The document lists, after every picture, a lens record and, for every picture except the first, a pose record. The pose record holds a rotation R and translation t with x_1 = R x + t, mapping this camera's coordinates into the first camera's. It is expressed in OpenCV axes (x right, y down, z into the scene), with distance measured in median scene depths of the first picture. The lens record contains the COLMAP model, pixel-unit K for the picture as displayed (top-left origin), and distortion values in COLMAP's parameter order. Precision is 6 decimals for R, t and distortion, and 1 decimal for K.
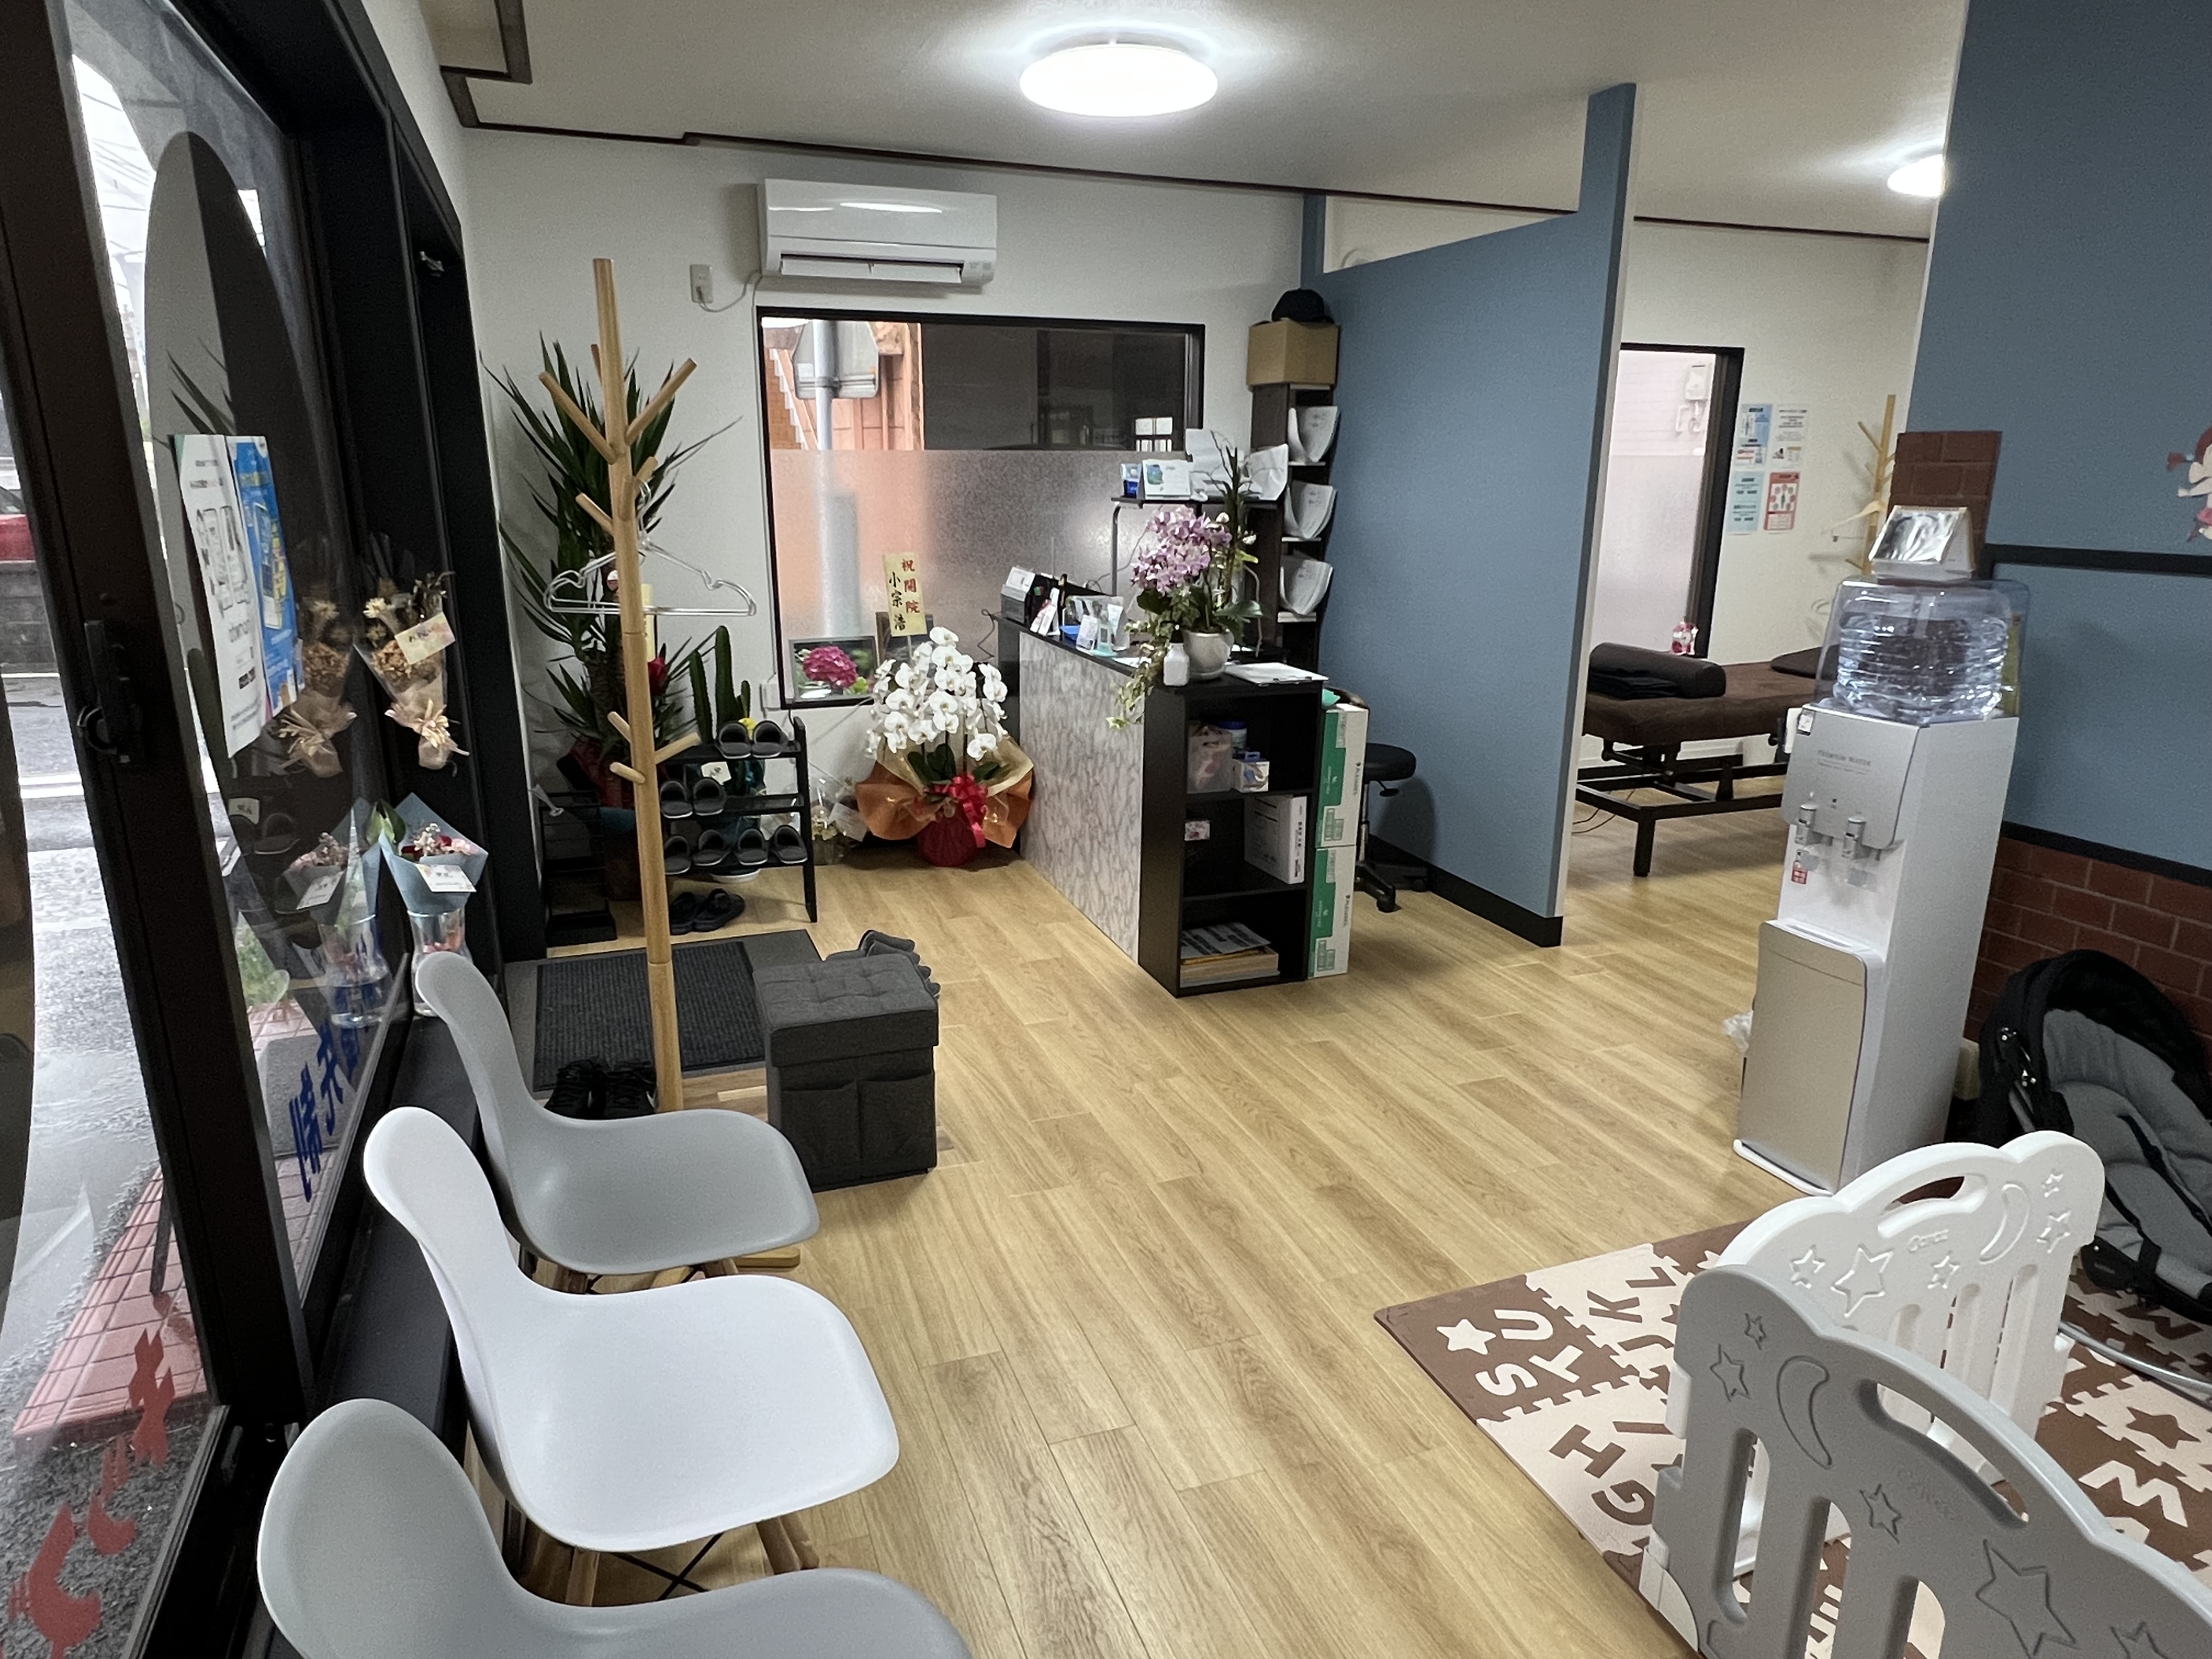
lens RADIAL K [[1362.8, 0, 1106.0], [0, 1362.8, 829.5], [0, 0, 1]] dist [0.007852, 0.001788]
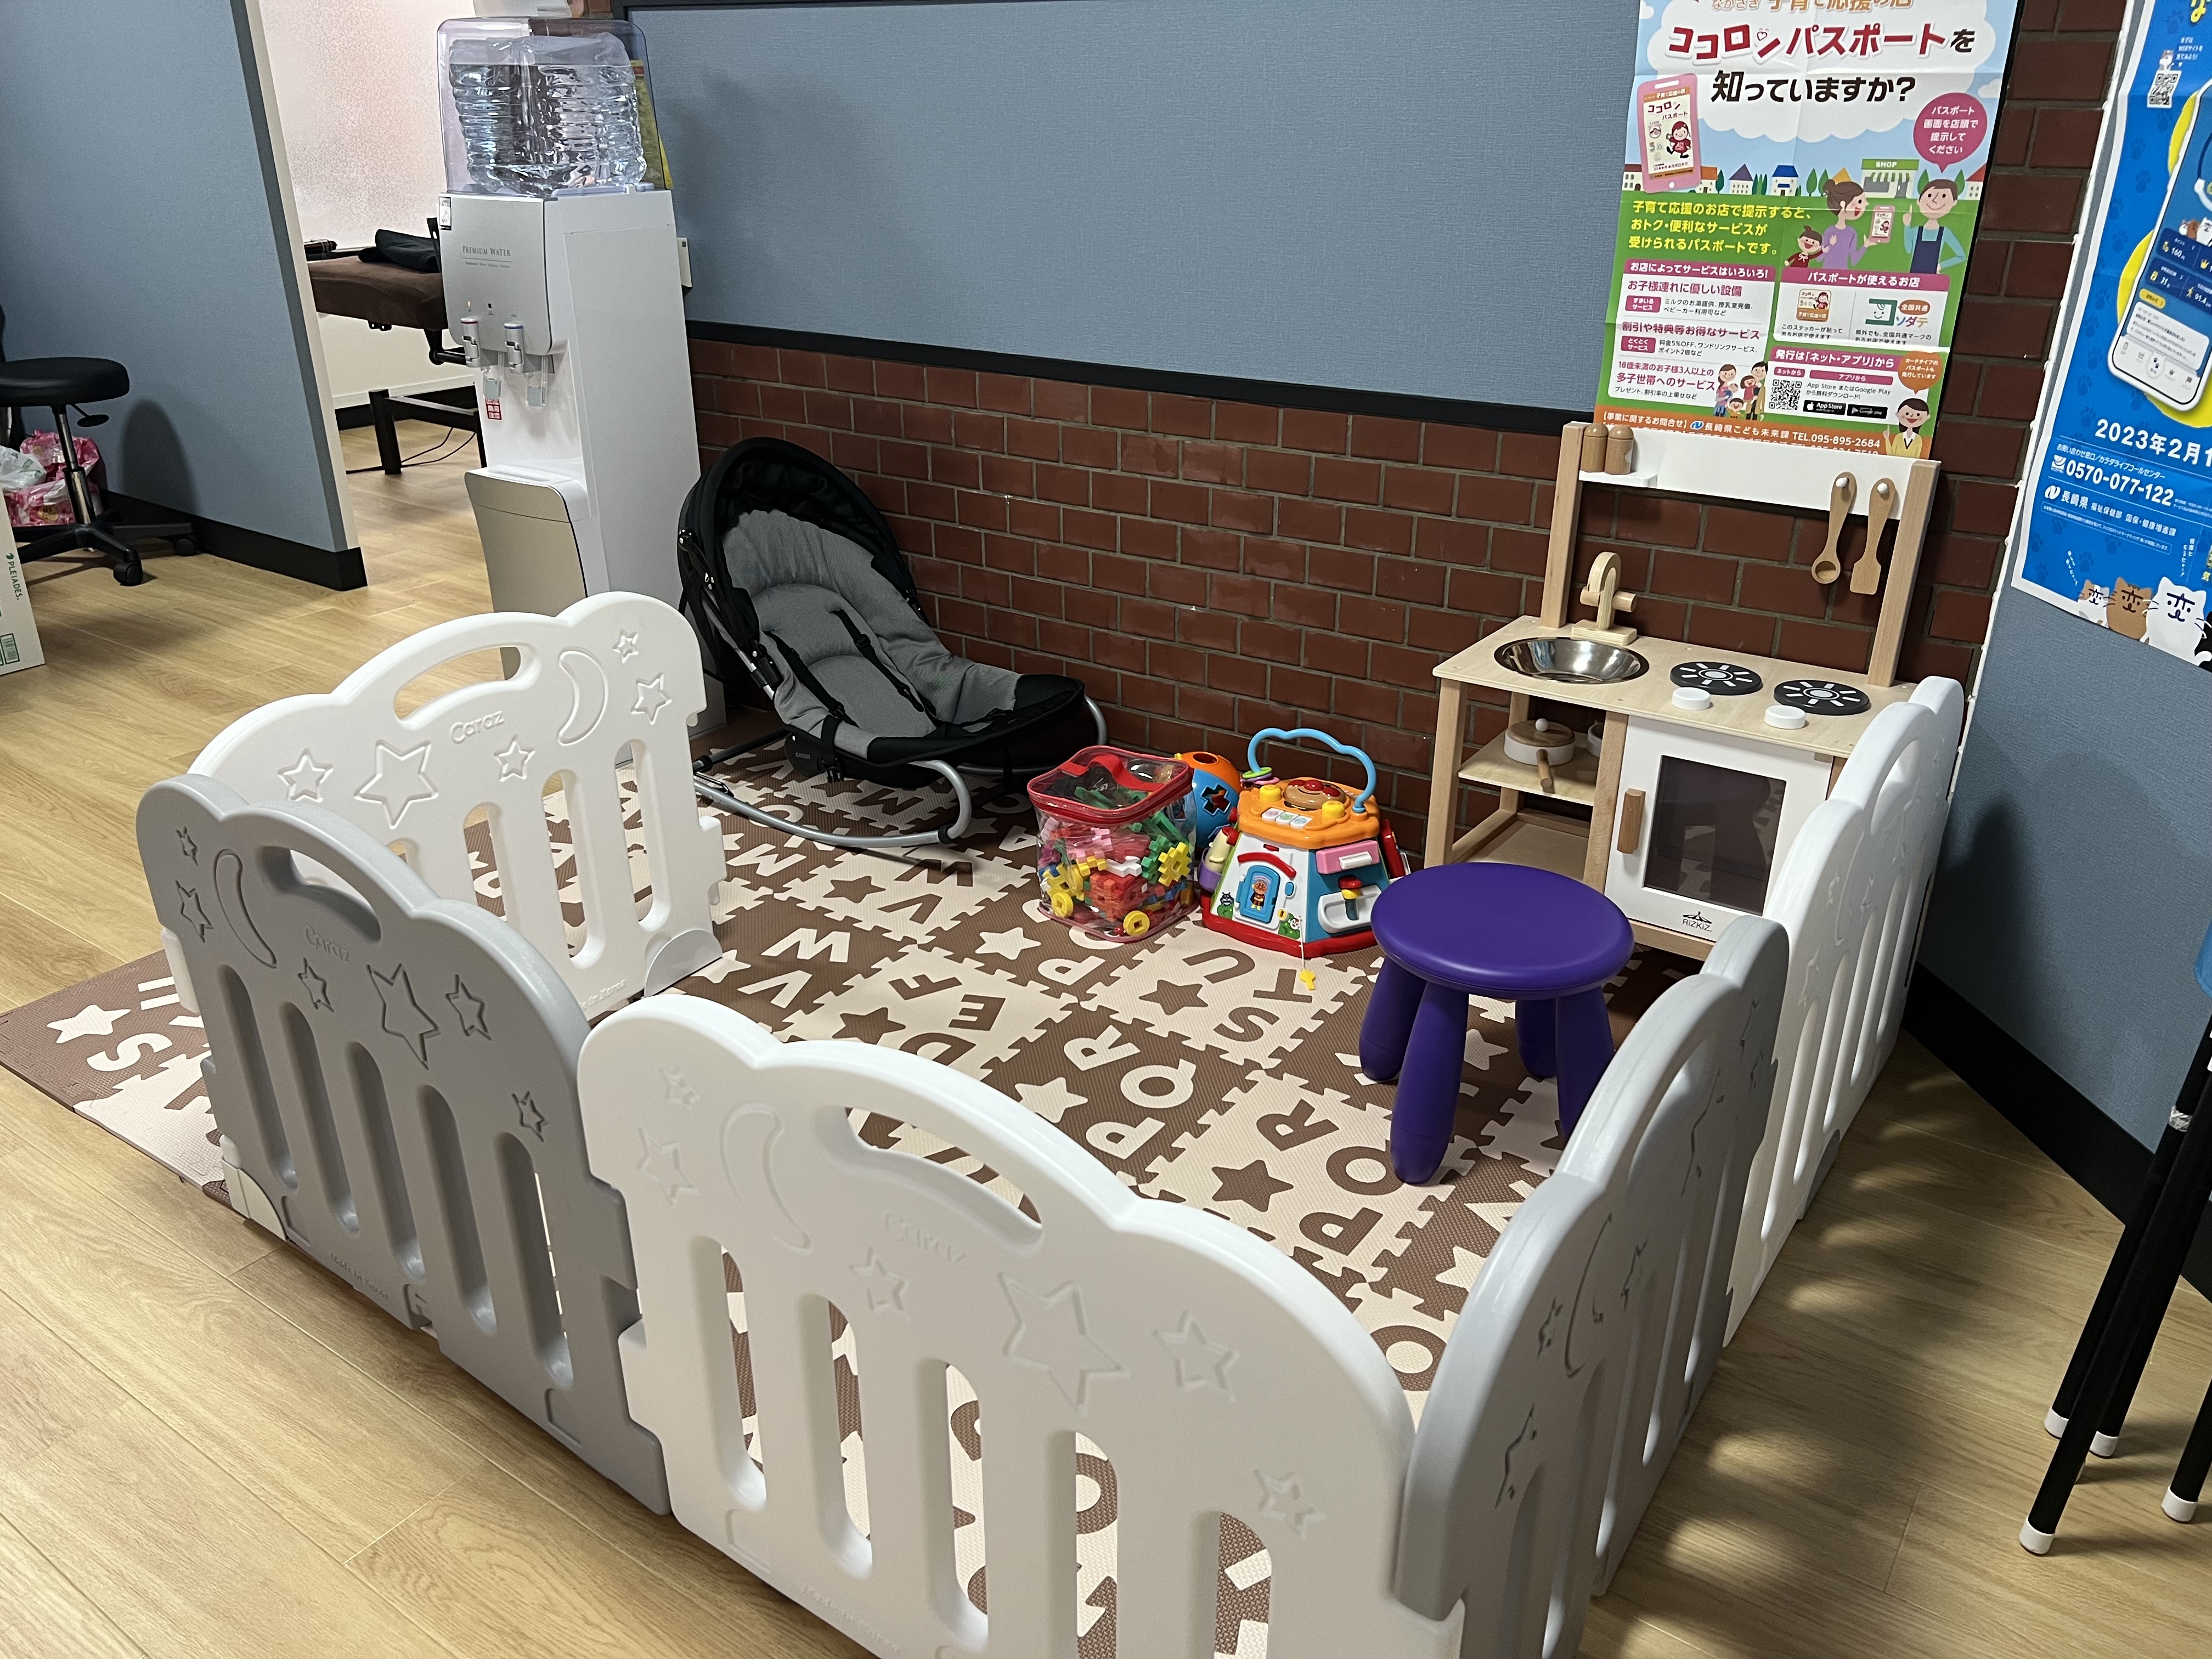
lens RADIAL K [[1668.8, 0, 1106.0], [0, 1668.8, 829.5], [0, 0, 1]] dist [0.042119, -0.005893]
pose [[0.826402, -0.236775, 0.510879, 0.255447], [0.150146, 0.967104, 0.205344, 0.141944], [-0.542693, -0.092990, 0.834768, -0.102709]]
